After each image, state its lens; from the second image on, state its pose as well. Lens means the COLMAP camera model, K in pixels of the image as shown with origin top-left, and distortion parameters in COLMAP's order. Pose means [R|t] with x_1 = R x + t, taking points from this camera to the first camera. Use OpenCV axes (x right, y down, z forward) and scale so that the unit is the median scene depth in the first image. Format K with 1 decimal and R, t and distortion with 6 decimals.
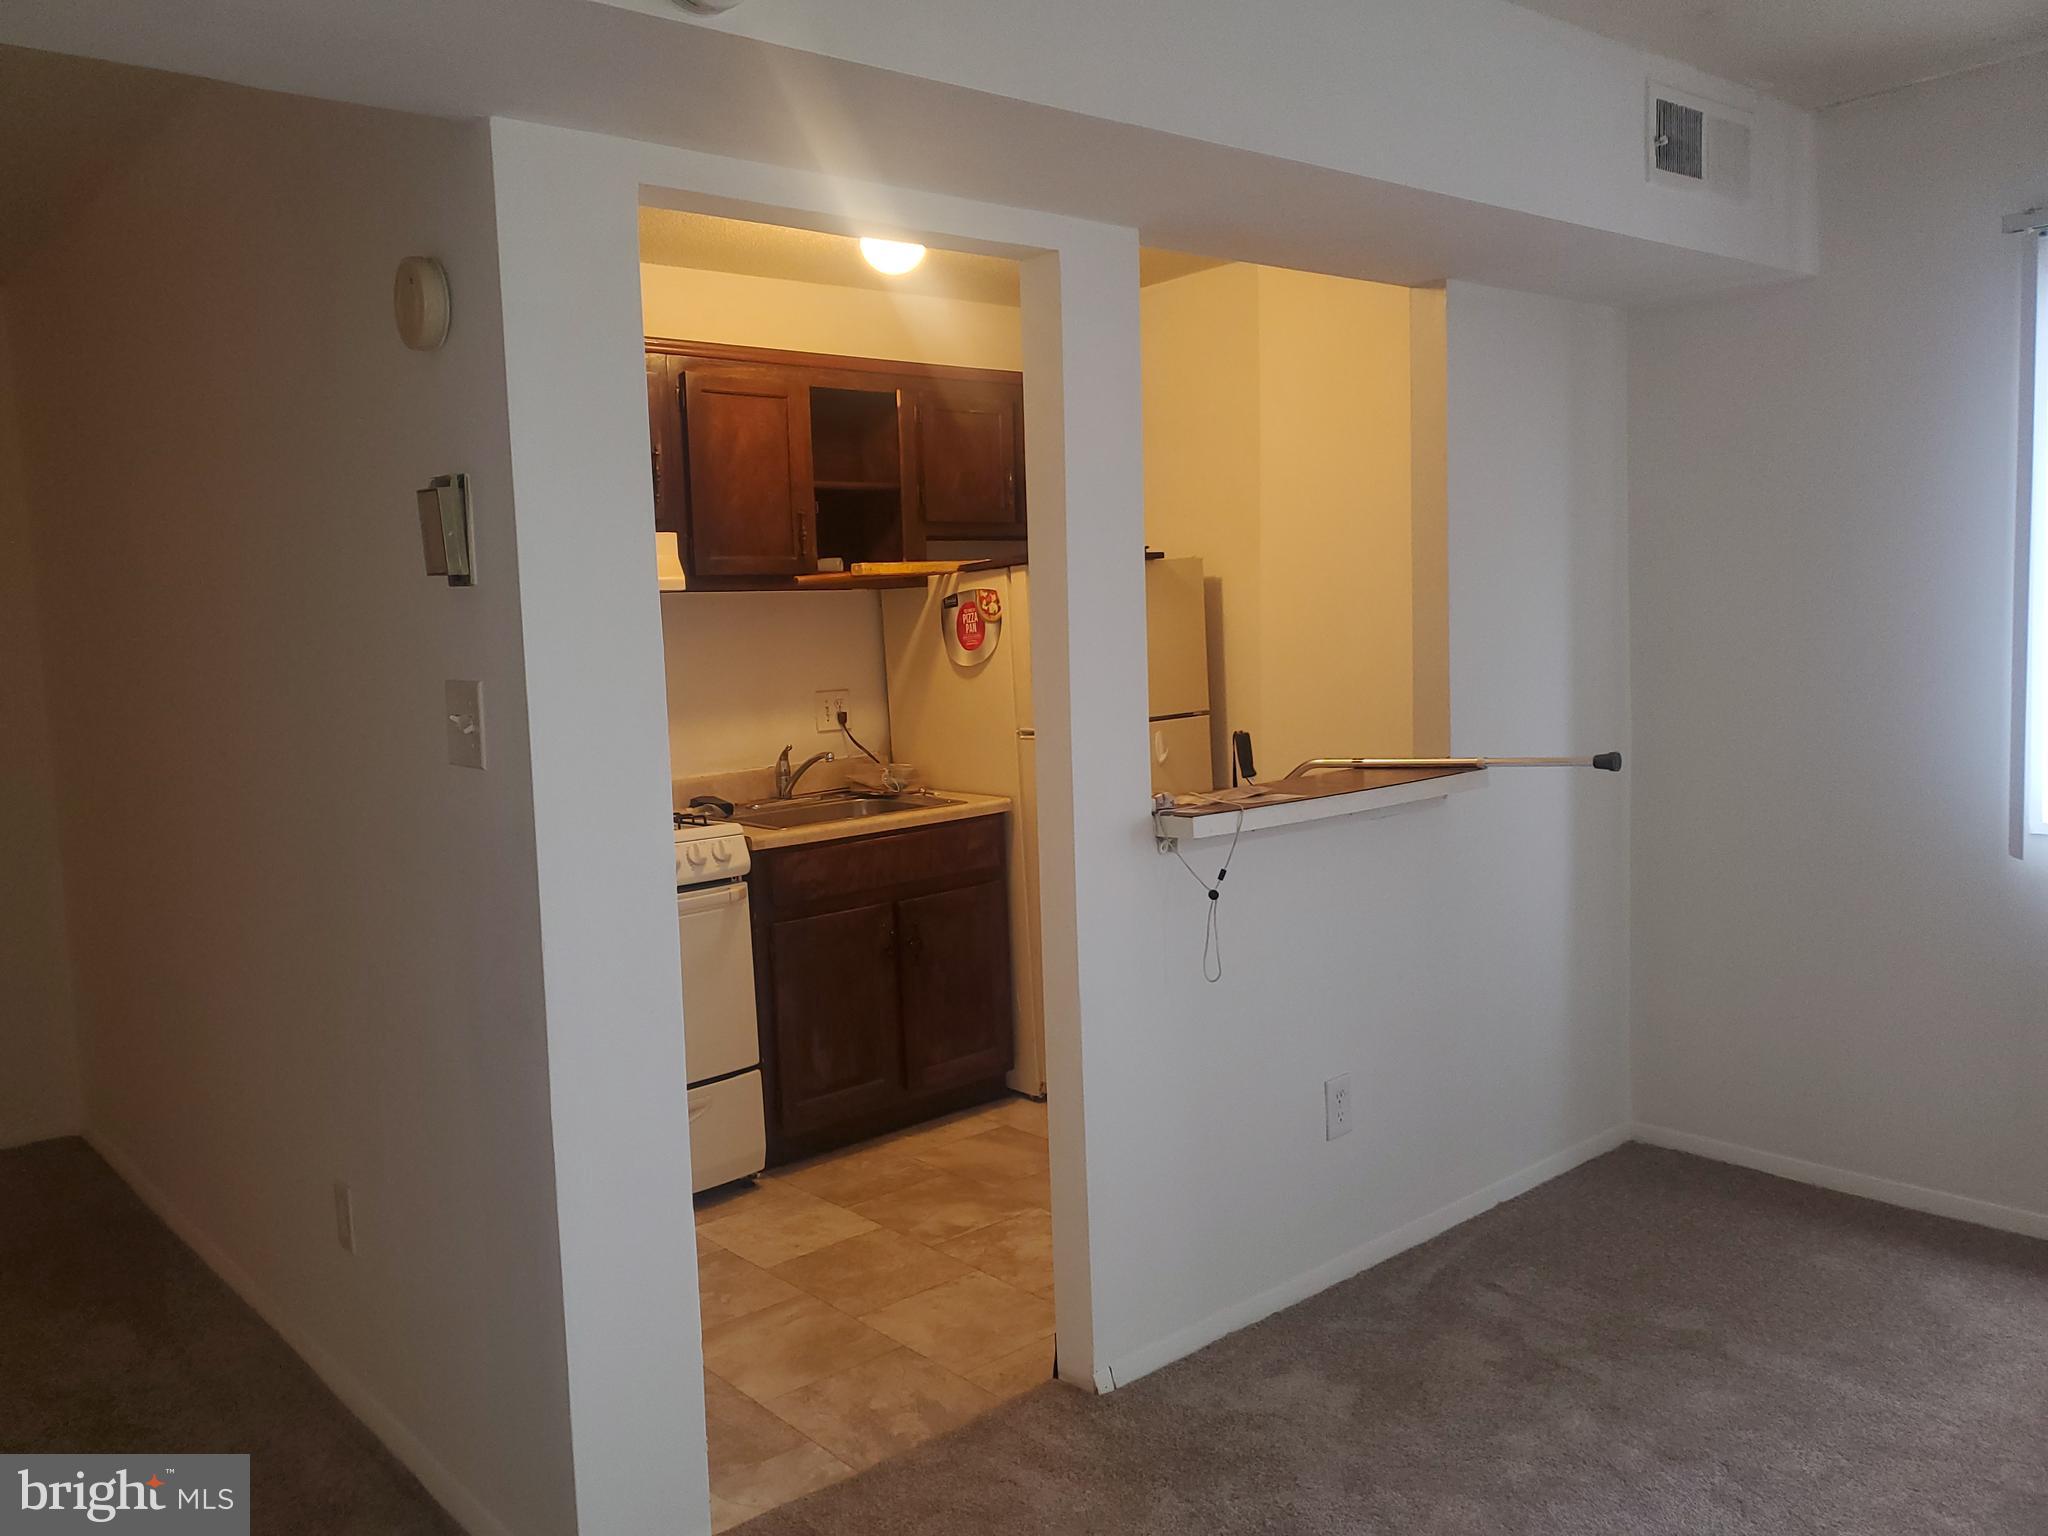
lens RADIAL K [[1642.9, 0, 1025.9], [0, 1642.9, 780.2], [0, 0, 1]] dist [0.089889, -0.132958]
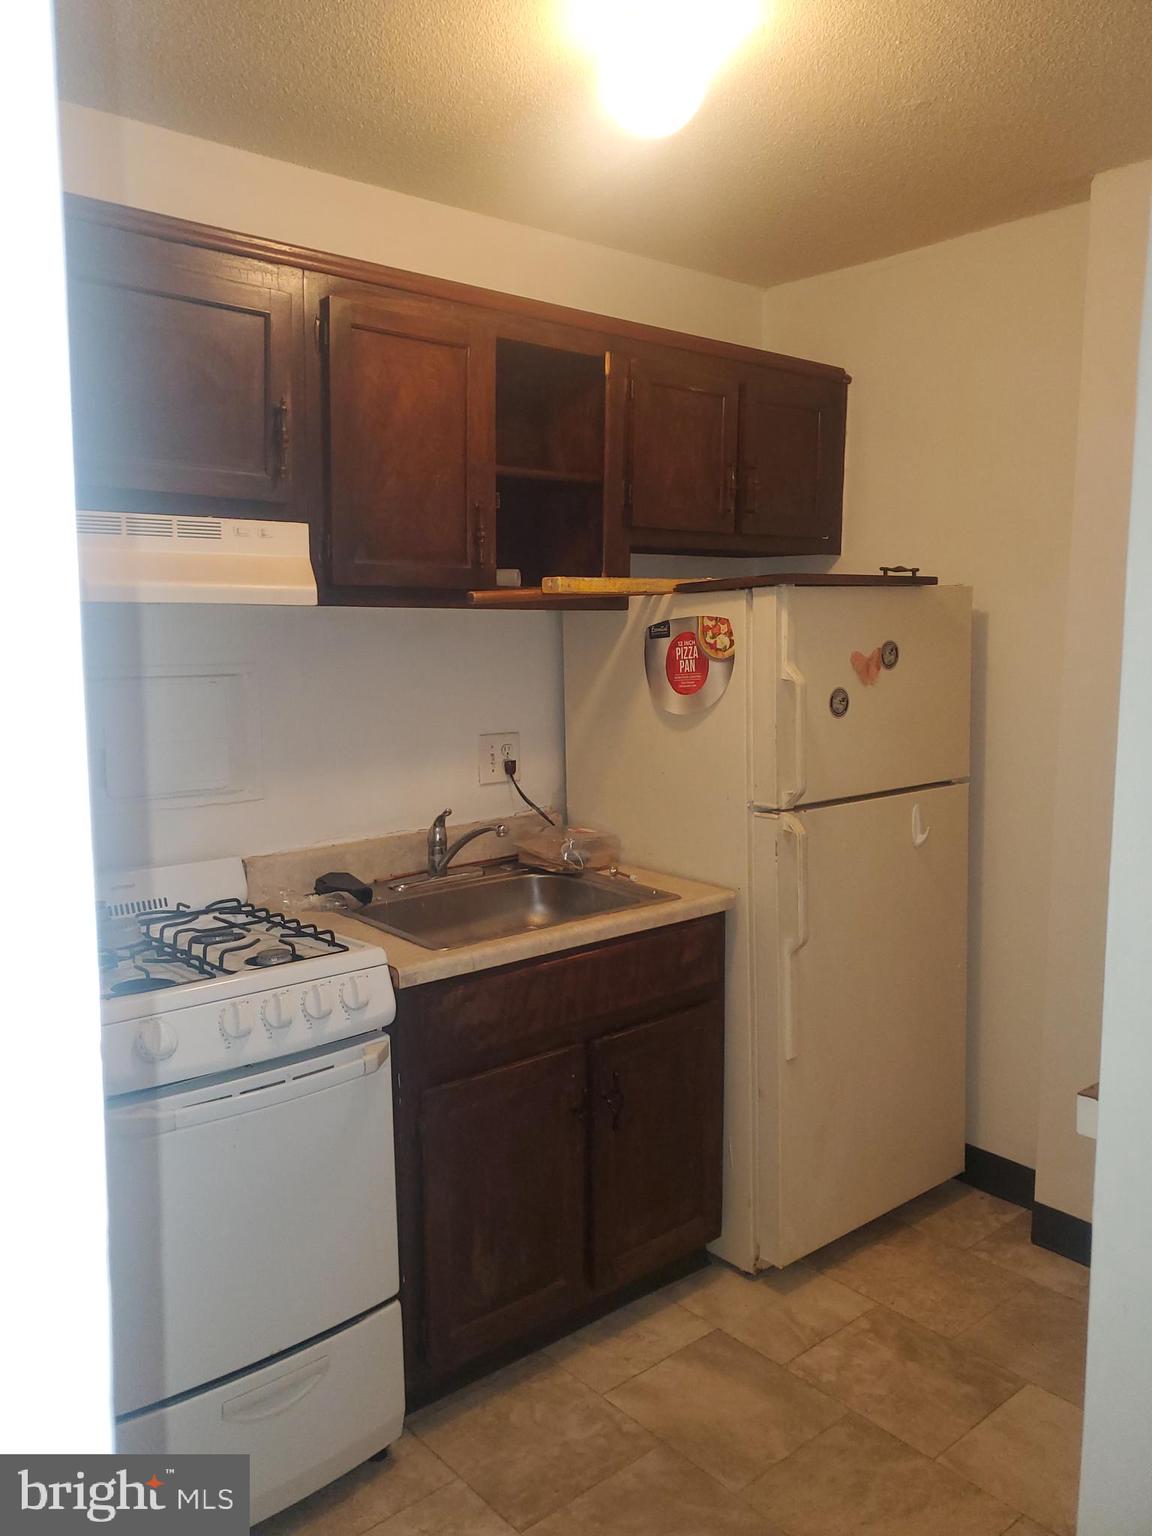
lens RADIAL K [[1224.4, 0, 576.0], [0, 1224.4, 768.0], [0, 0, 1]] dist [0.036602, -0.170075]
pose [[0.999231, 0.038347, -0.008122, -0.082847], [-0.038190, 0.999095, 0.018718, -0.056011], [0.008832, -0.018394, 0.999792, 0.443724]]
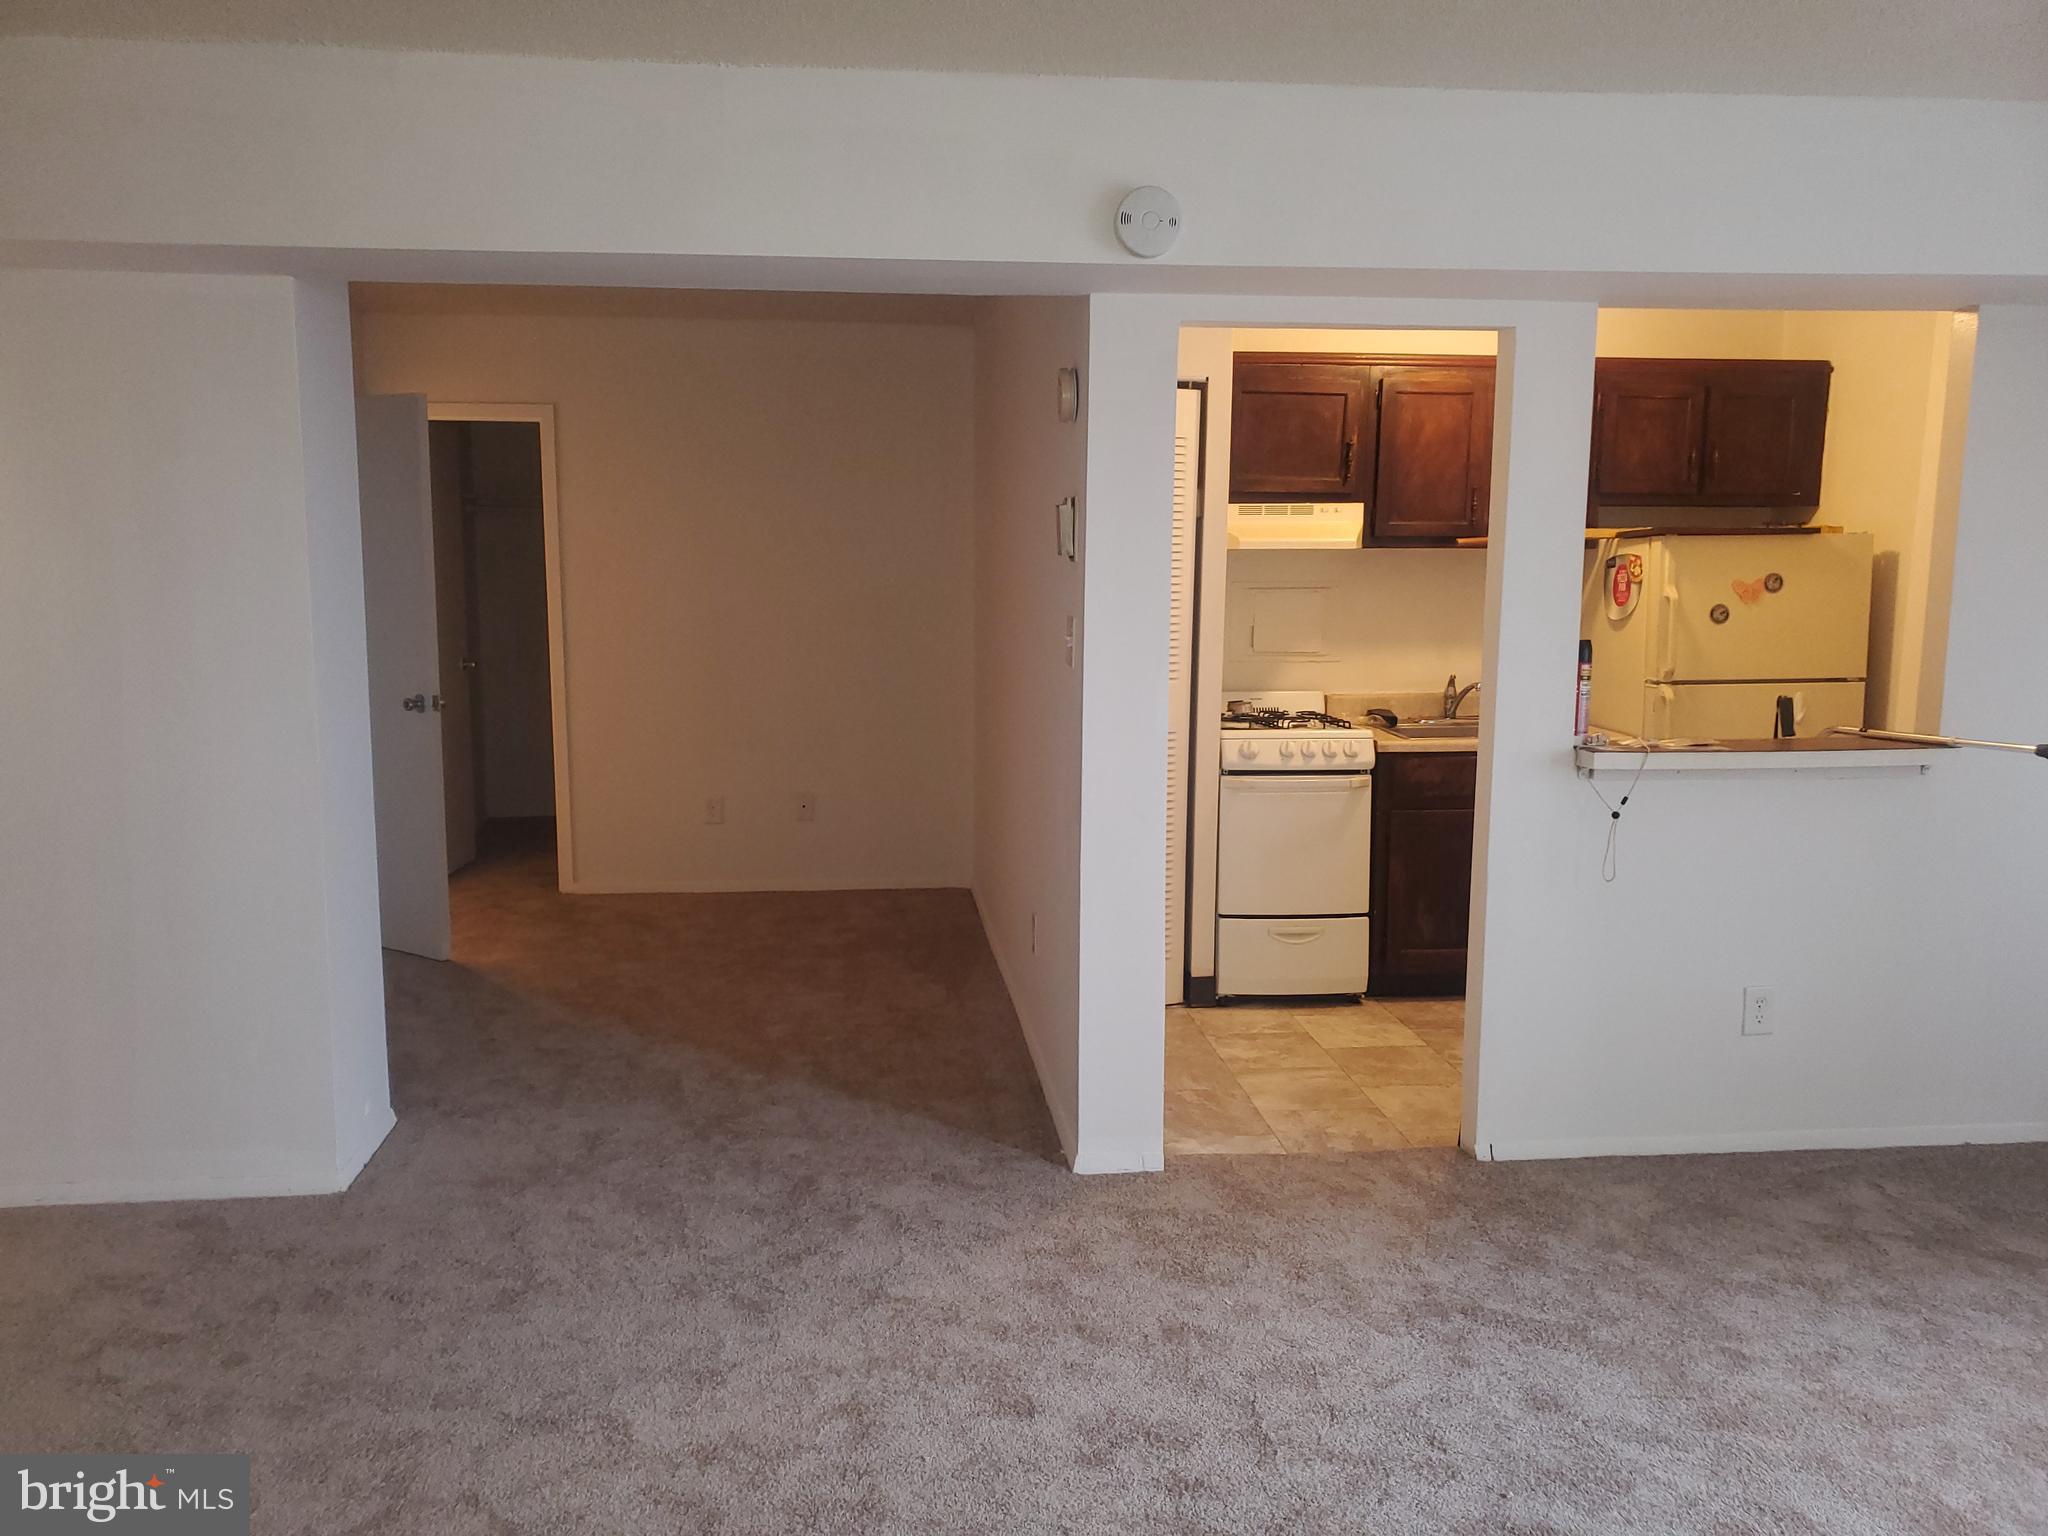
lens RADIAL K [[1632.5, 0, 944.8], [0, 1632.5, 866.2], [0, 0, 1]] dist [0.036602, -0.170075]
pose [[0.798090, 0.153040, -0.582779, 0.302037], [-0.089632, 0.986599, 0.136339, -0.012868], [0.595835, -0.056575, 0.801112, -0.234094]]
